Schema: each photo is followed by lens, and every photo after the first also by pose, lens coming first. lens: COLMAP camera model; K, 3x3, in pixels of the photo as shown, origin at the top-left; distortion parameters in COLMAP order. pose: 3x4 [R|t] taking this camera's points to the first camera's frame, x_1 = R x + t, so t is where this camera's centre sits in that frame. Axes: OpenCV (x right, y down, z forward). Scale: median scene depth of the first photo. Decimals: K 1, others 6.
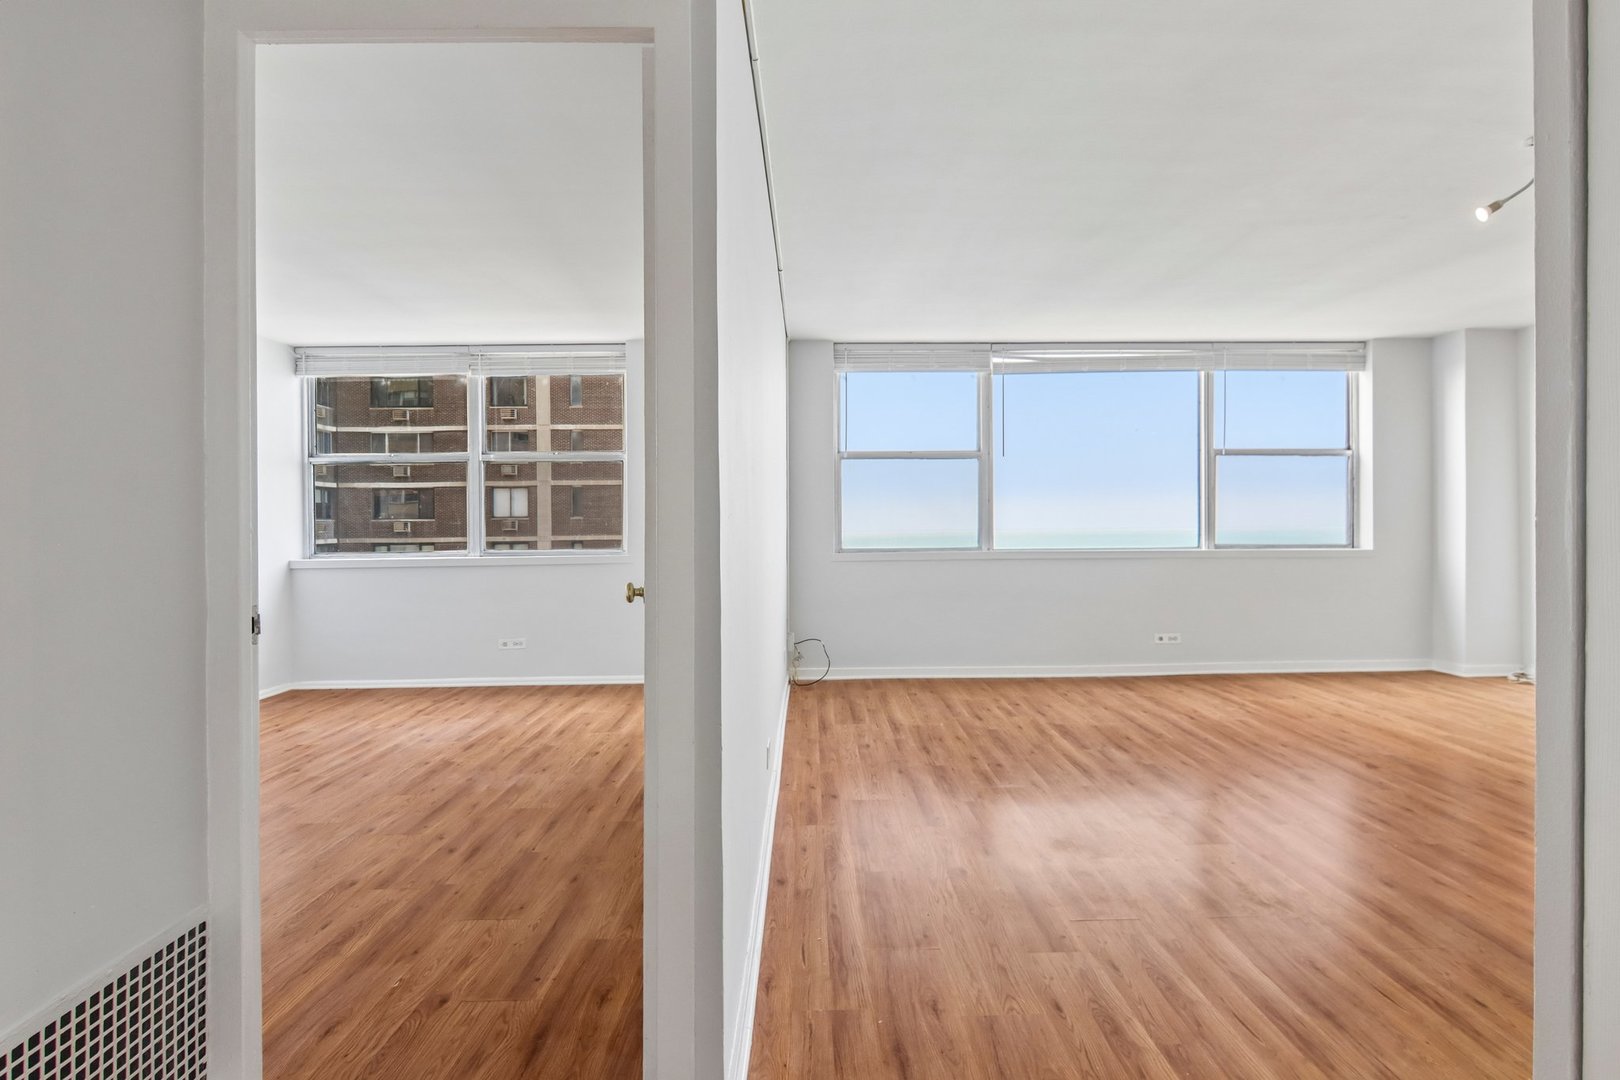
lens RADIAL K [[831.6, 0, 826.6], [0, 831.6, 542.9], [0, 0, 1]] dist [-0.005082, -0.010551]
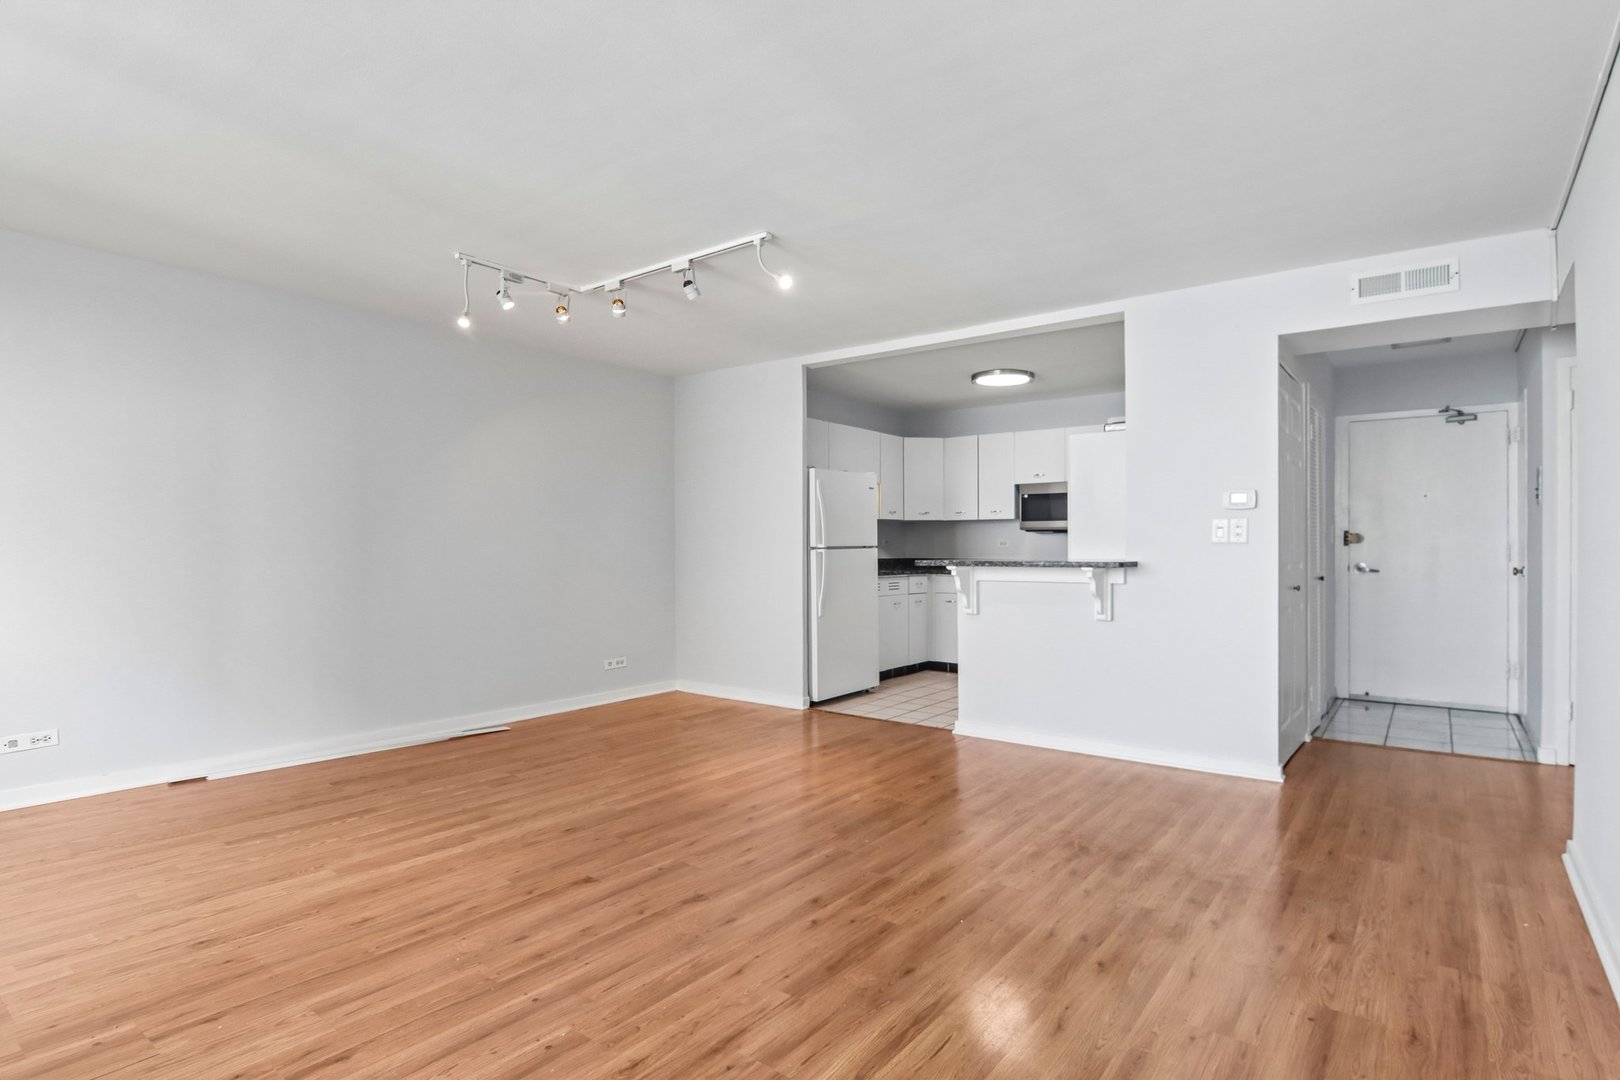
lens RADIAL K [[831.6, 0, 806.5], [0, 831.6, 542.1], [0, 0, 1]] dist [-0.005082, -0.010551]
pose [[-0.781383, 0.011550, 0.623945, 0.022558], [0.018403, 0.999820, 0.004537, -0.024845], [-0.623781, 0.015028, -0.781455, 1.009797]]
